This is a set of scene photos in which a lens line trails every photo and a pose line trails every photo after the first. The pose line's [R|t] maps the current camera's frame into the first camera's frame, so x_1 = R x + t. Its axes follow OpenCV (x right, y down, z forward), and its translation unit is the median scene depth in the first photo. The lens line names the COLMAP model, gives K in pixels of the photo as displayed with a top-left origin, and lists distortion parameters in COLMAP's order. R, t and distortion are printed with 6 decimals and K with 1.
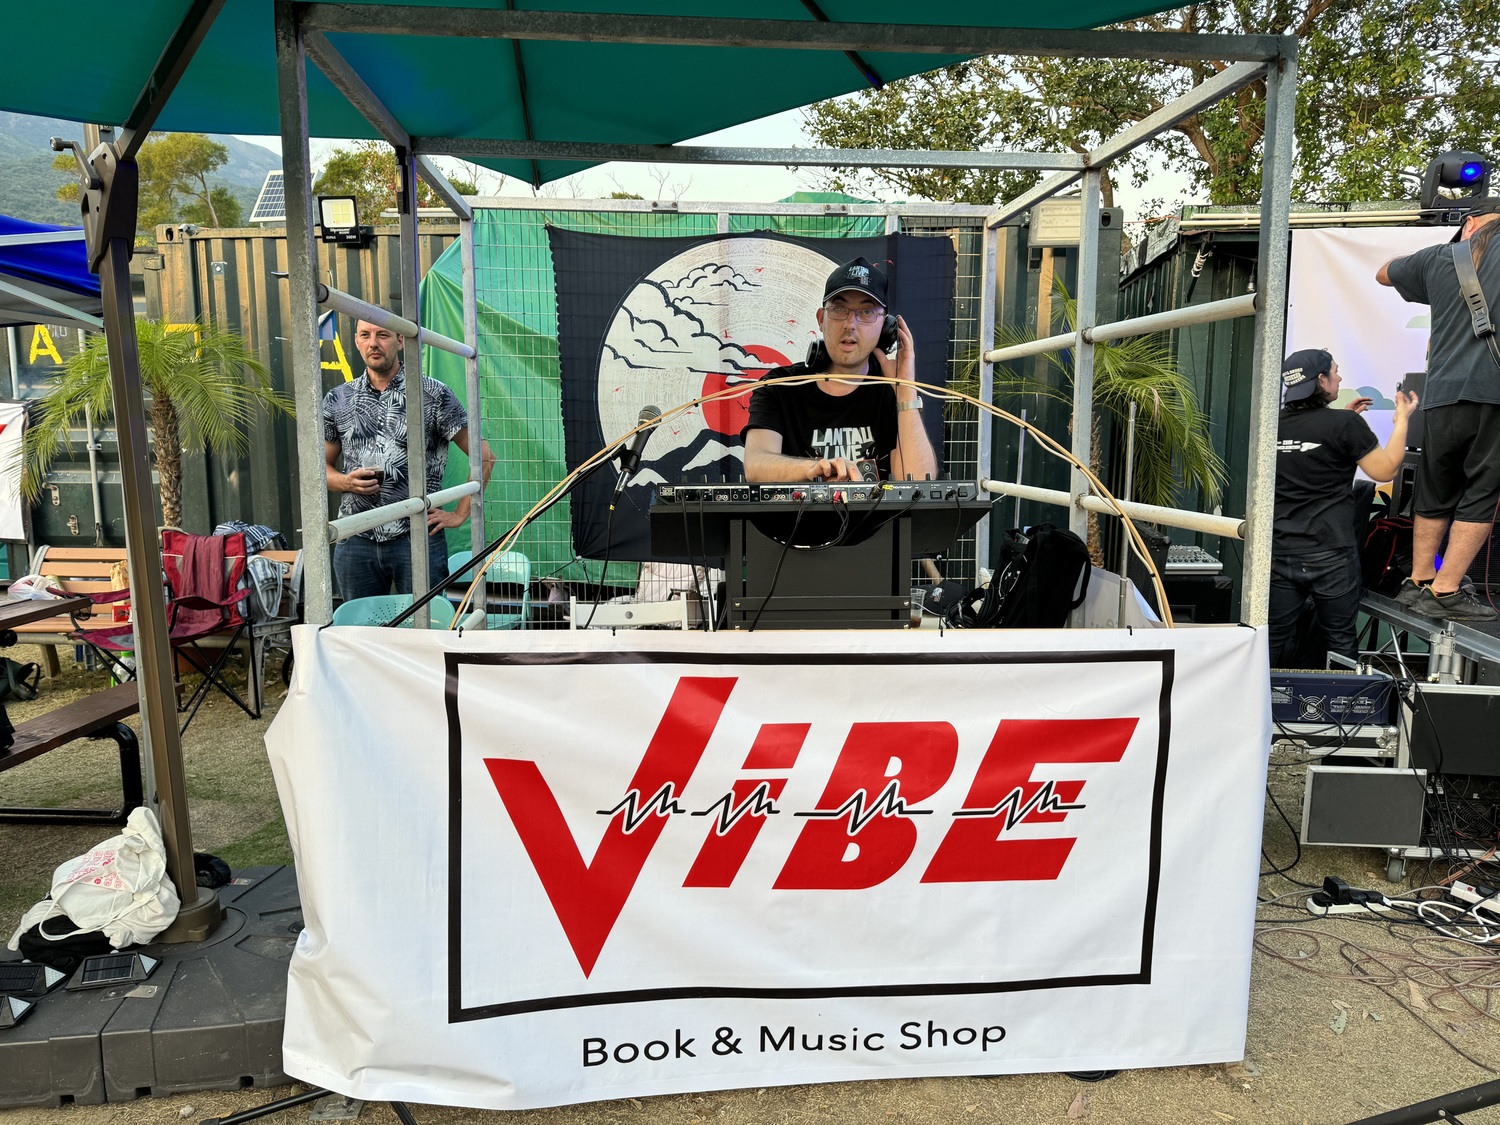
lens RADIAL K [[1048.7, 0, 742.1], [0, 1048.7, 559.4], [0, 0, 1]] dist [-0.011337, -0.009386]
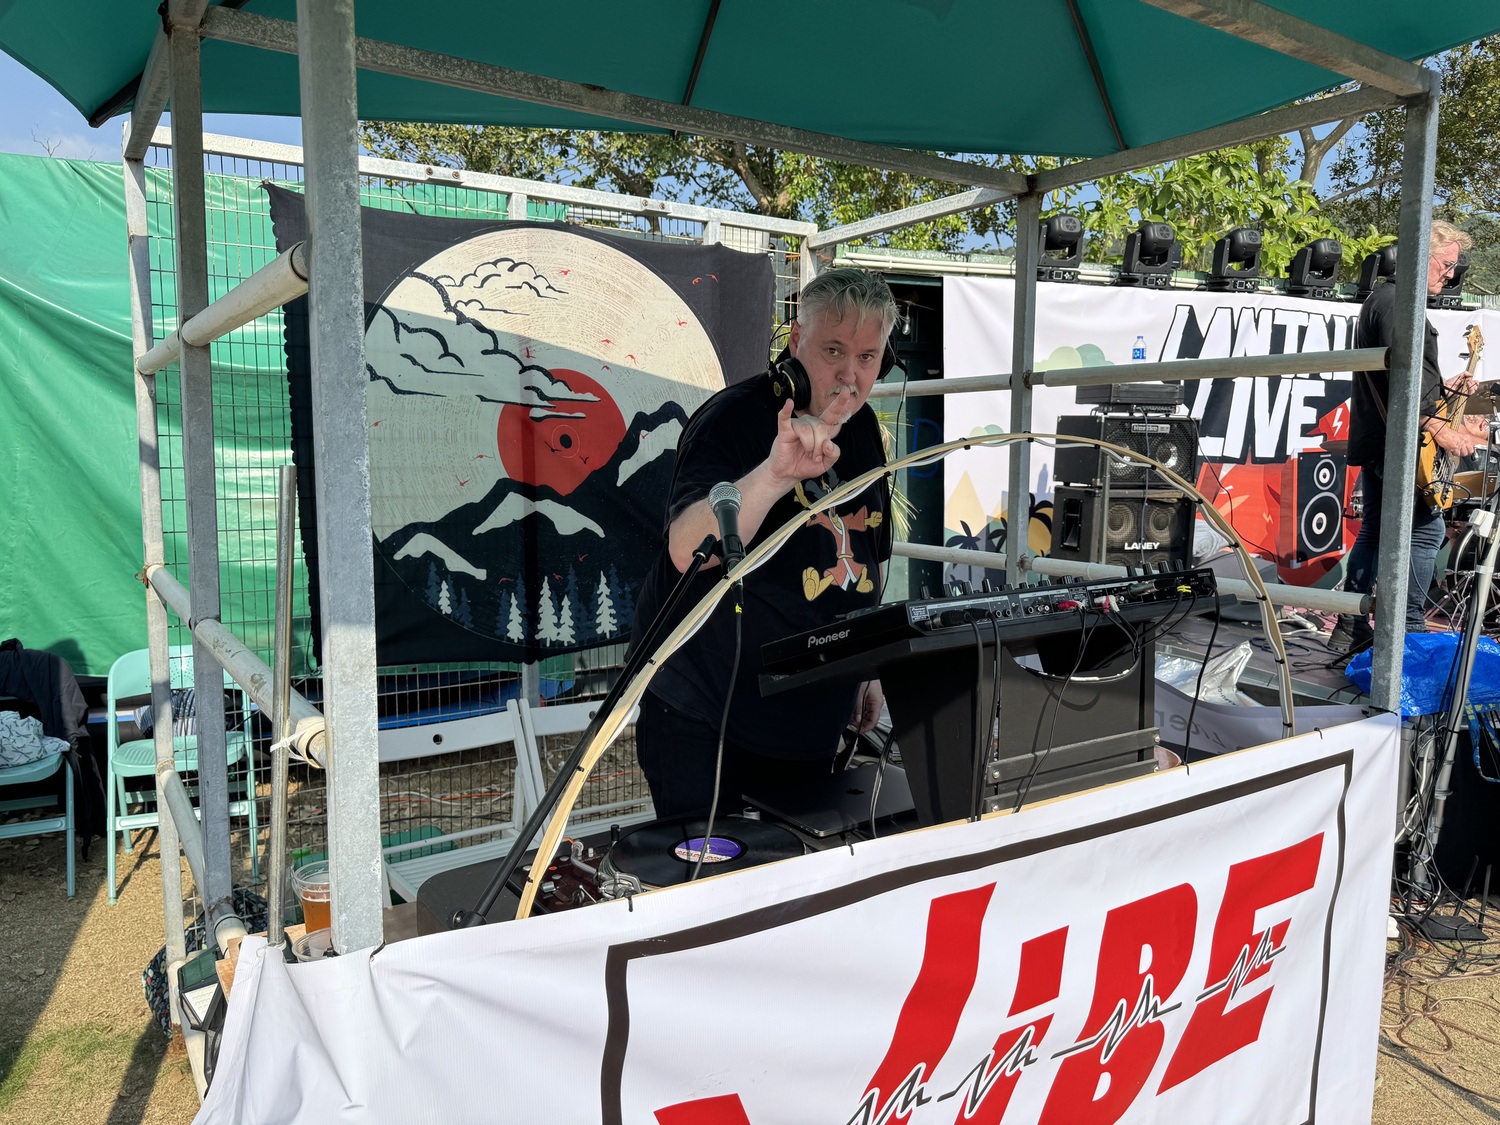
lens RADIAL K [[1048.7, 0, 750.6], [0, 1048.7, 569.4], [0, 0, 1]] dist [-0.011337, -0.009386]
pose [[0.876218, -0.049474, 0.479368, -0.432843], [0.053572, 0.998551, 0.005135, -0.095130], [-0.478927, 0.021181, 0.877599, 0.459776]]
